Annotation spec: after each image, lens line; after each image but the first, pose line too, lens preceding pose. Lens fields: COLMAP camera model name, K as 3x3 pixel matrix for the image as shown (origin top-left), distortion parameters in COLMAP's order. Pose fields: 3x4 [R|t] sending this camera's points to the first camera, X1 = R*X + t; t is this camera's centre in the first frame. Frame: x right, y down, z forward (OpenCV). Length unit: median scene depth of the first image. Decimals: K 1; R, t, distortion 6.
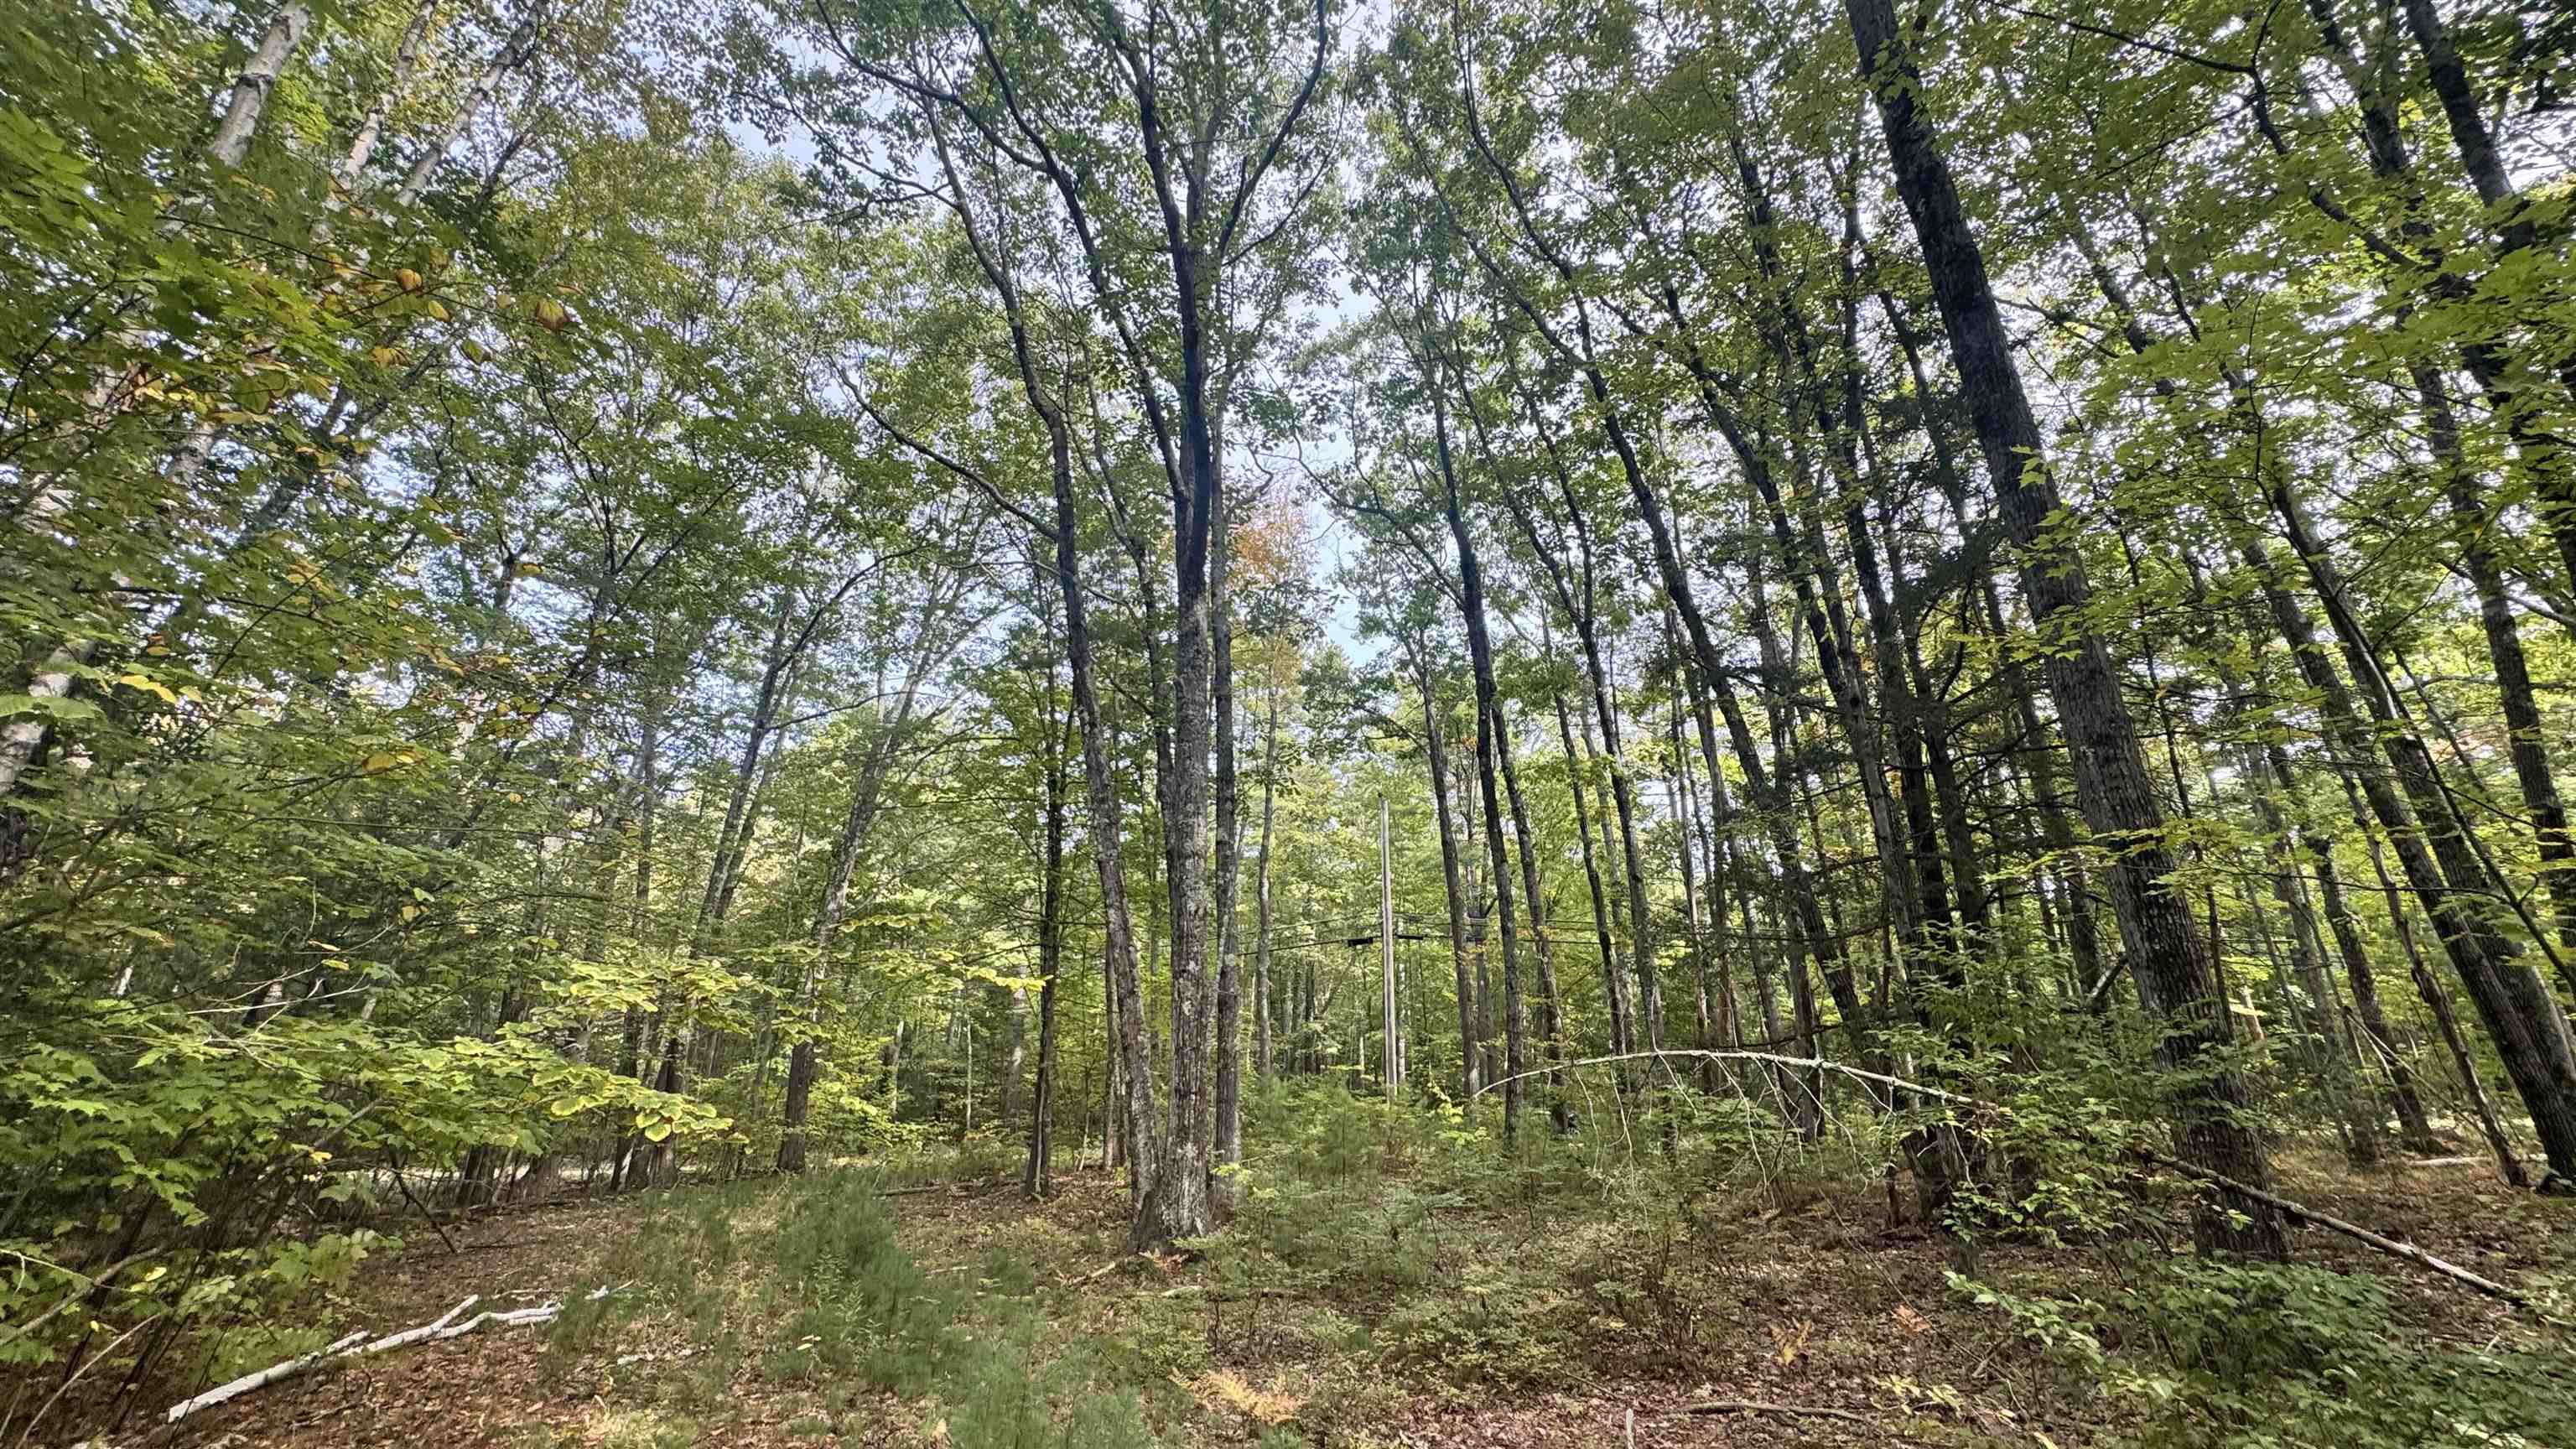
lens RADIAL K [[1027.5, 0, 1287.2], [0, 1027.5, 720.3], [0, 0, 1]] dist [0.000705, 0.000160]
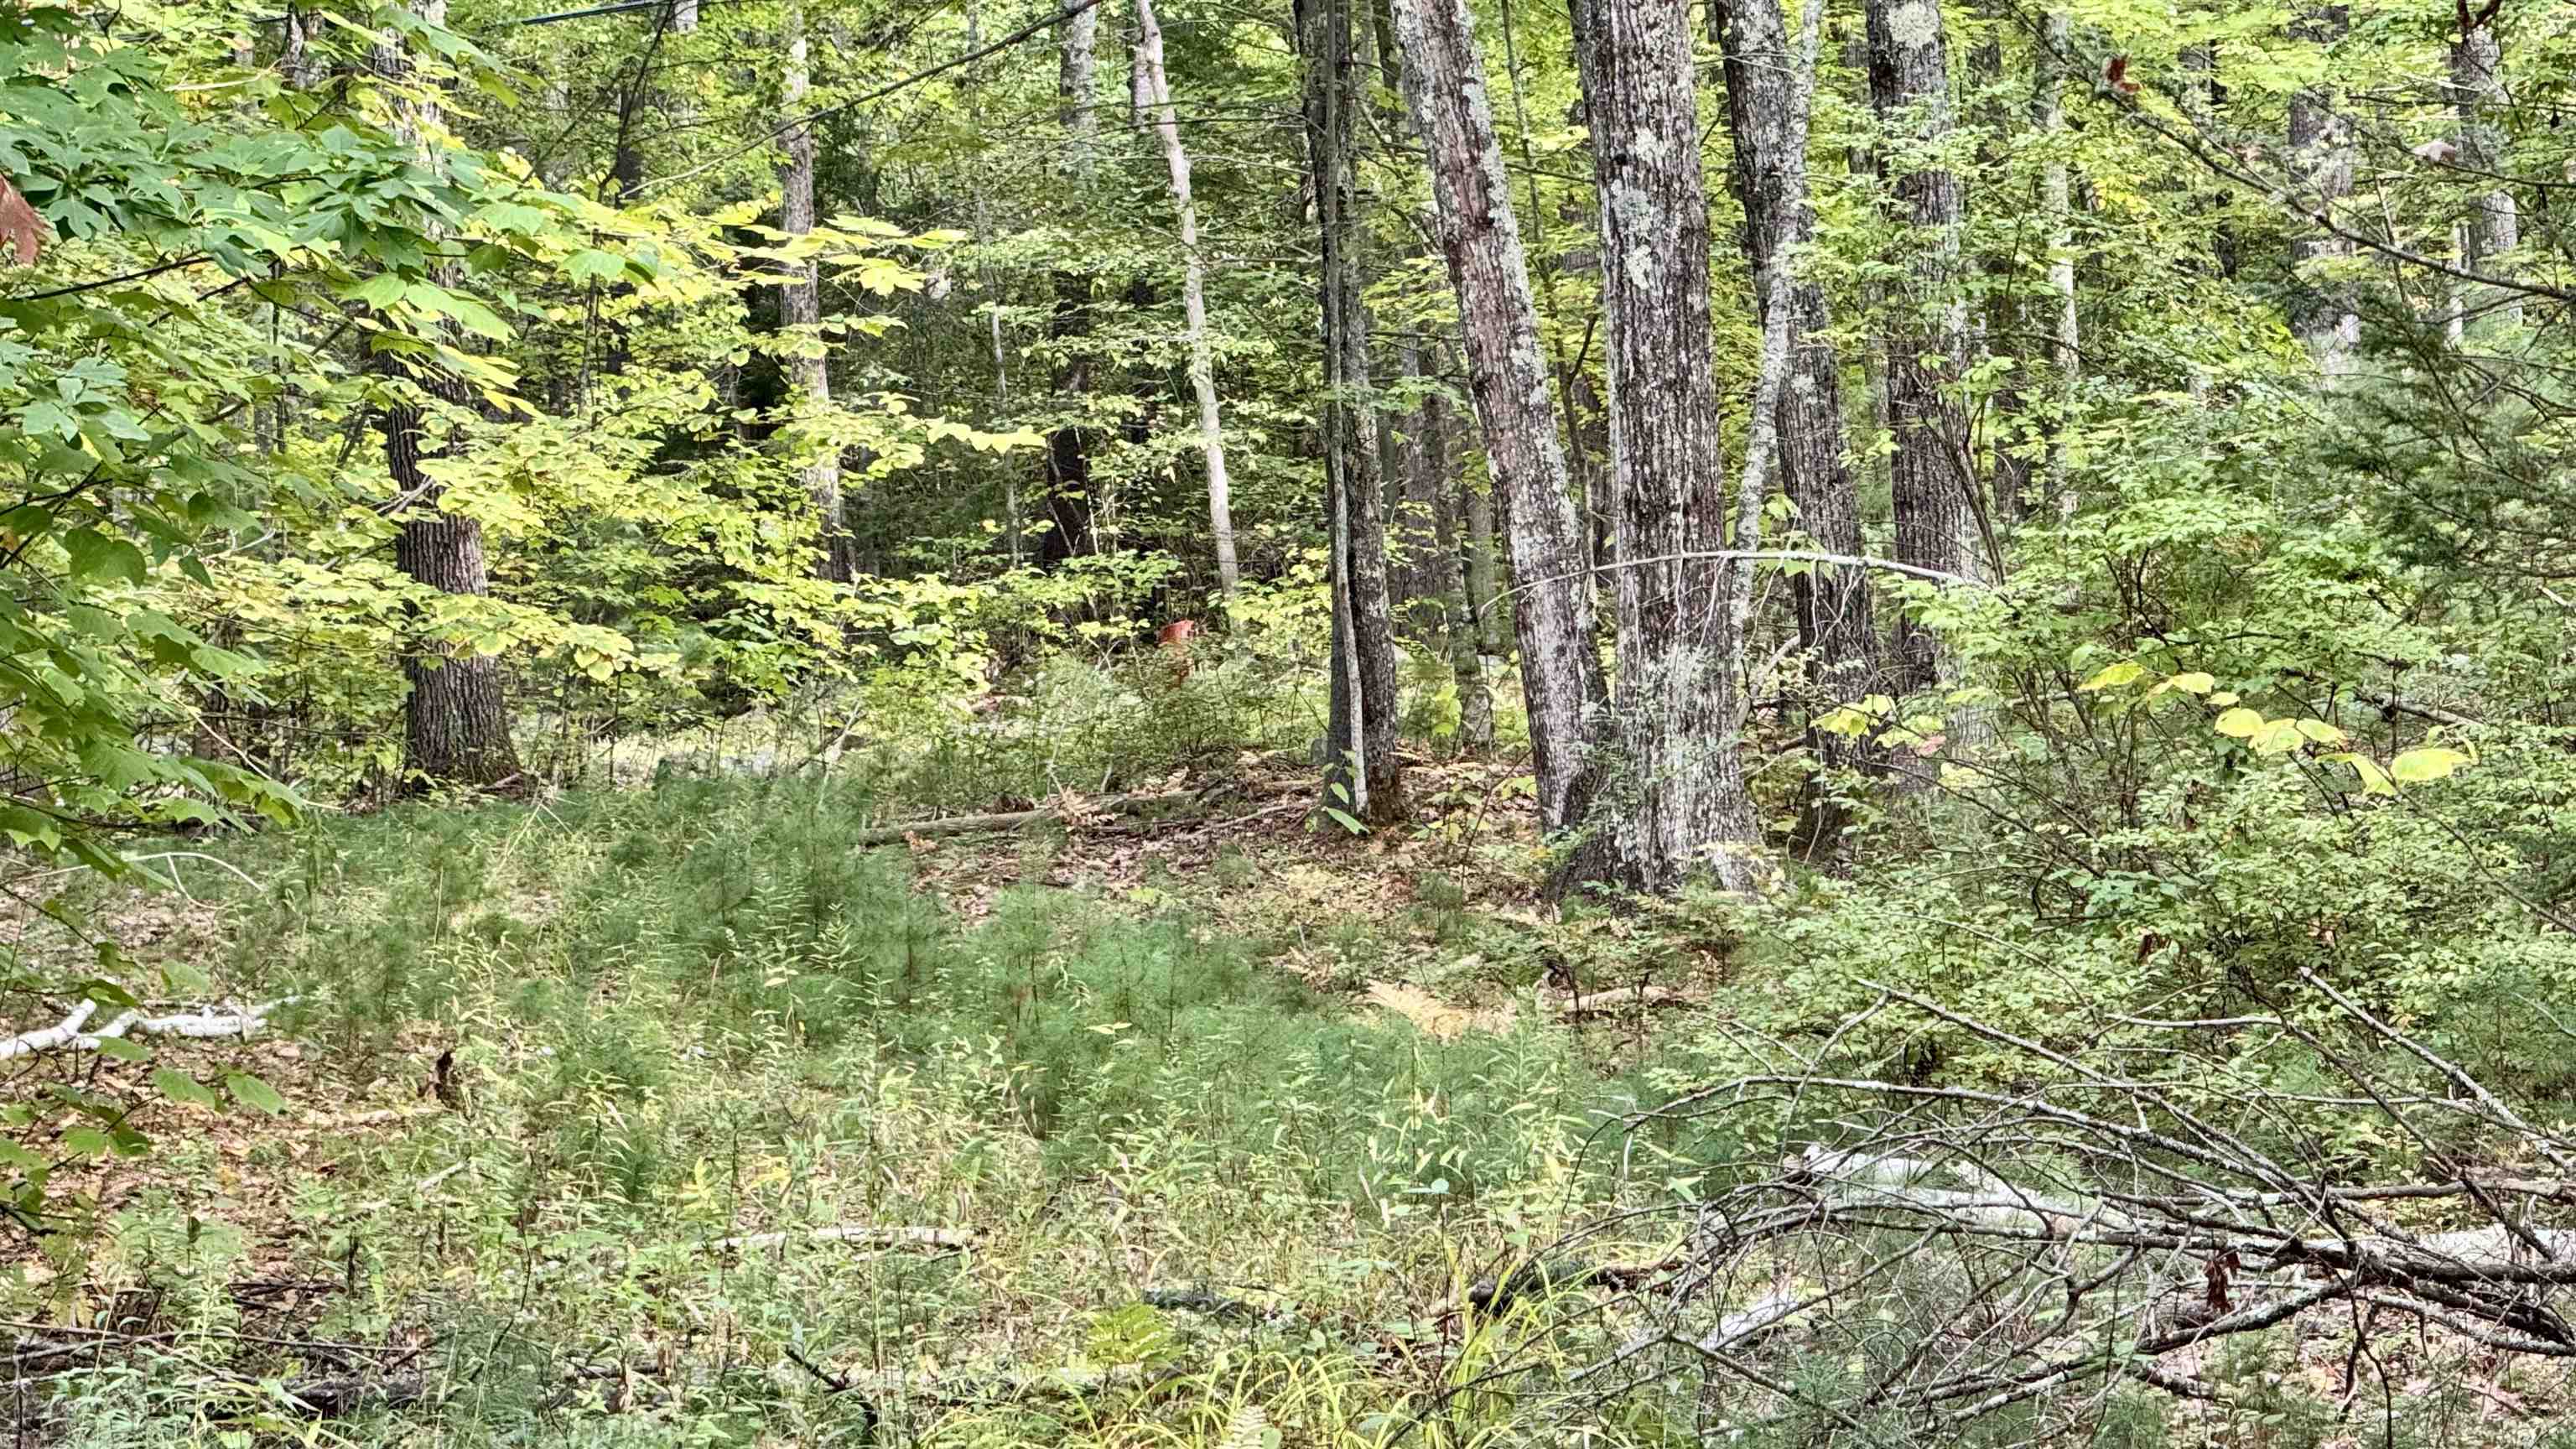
lens RADIAL K [[9117.5, 0, 1288.1], [0, 9117.5, 725.0], [0, 0, 1]] dist [0.116453, 0.000000]
pose [[0.957136, -0.025417, -0.288522, 0.624299], [0.136667, 0.917909, 0.372513, -0.679727], [0.255369, -0.395977, 0.882037, -1.641665]]
